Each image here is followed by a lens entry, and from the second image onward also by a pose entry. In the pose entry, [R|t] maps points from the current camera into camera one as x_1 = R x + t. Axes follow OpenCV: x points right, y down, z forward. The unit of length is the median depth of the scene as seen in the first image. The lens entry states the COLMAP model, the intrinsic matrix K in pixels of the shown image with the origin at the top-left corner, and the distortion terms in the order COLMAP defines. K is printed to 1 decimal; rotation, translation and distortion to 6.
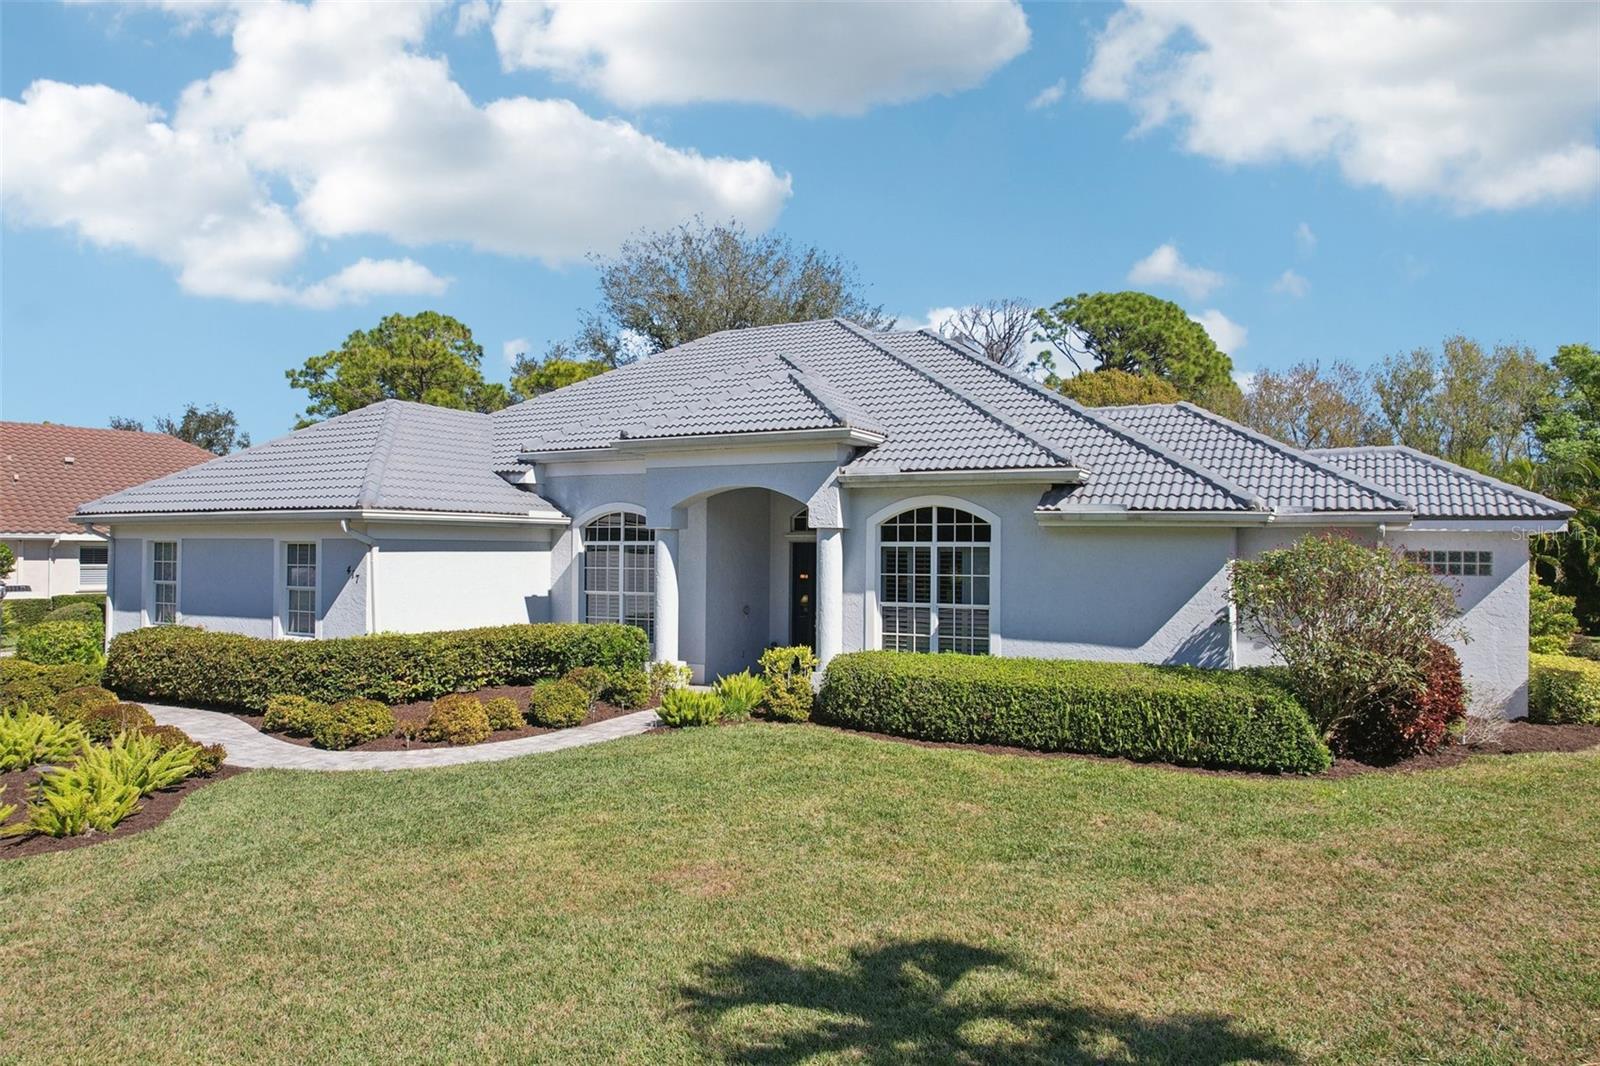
lens RADIAL K [[1029.9, 0, 800.0], [0, 1029.9, 533.0], [0, 0, 1]] dist [-0.077218, 0.074445]
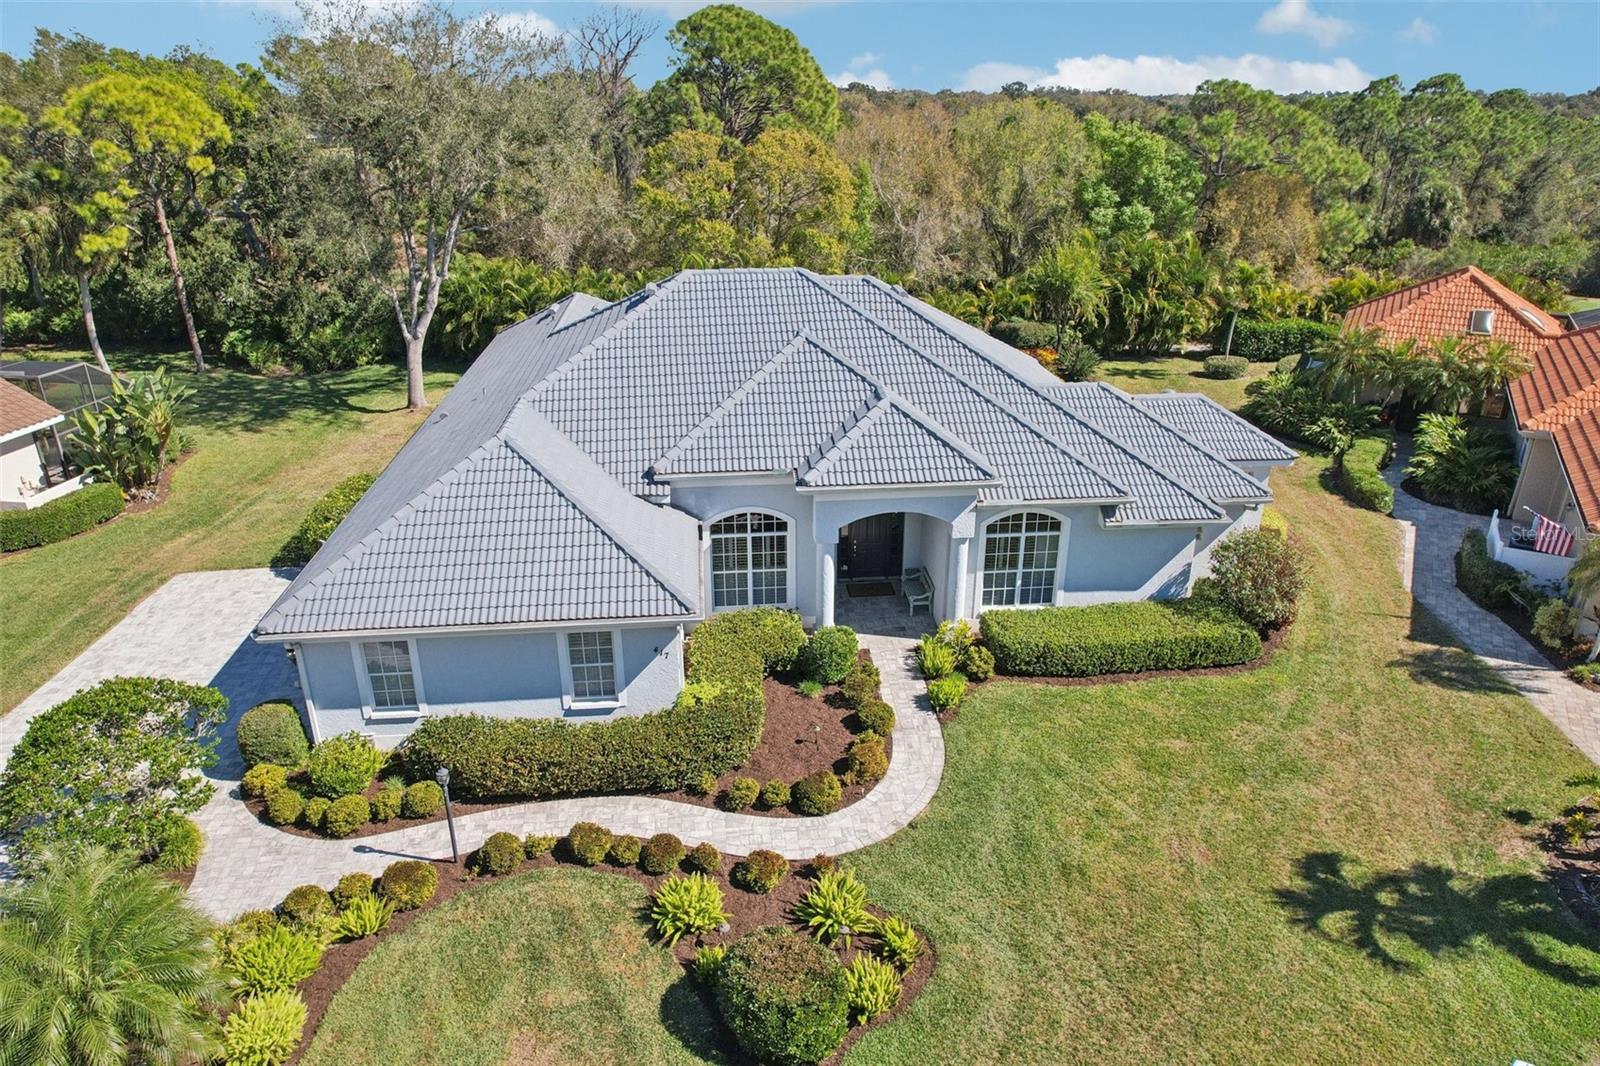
lens RADIAL K [[1029.9, 0, 800.0], [0, 1029.9, 533.0], [0, 0, 1]] dist [-0.077218, 0.074445]
pose [[0.841117, -0.218629, 0.494695, -0.959892], [-0.001128, 0.913946, 0.405834, -0.648354], [-0.540852, -0.341912, 0.768489, 0.009856]]
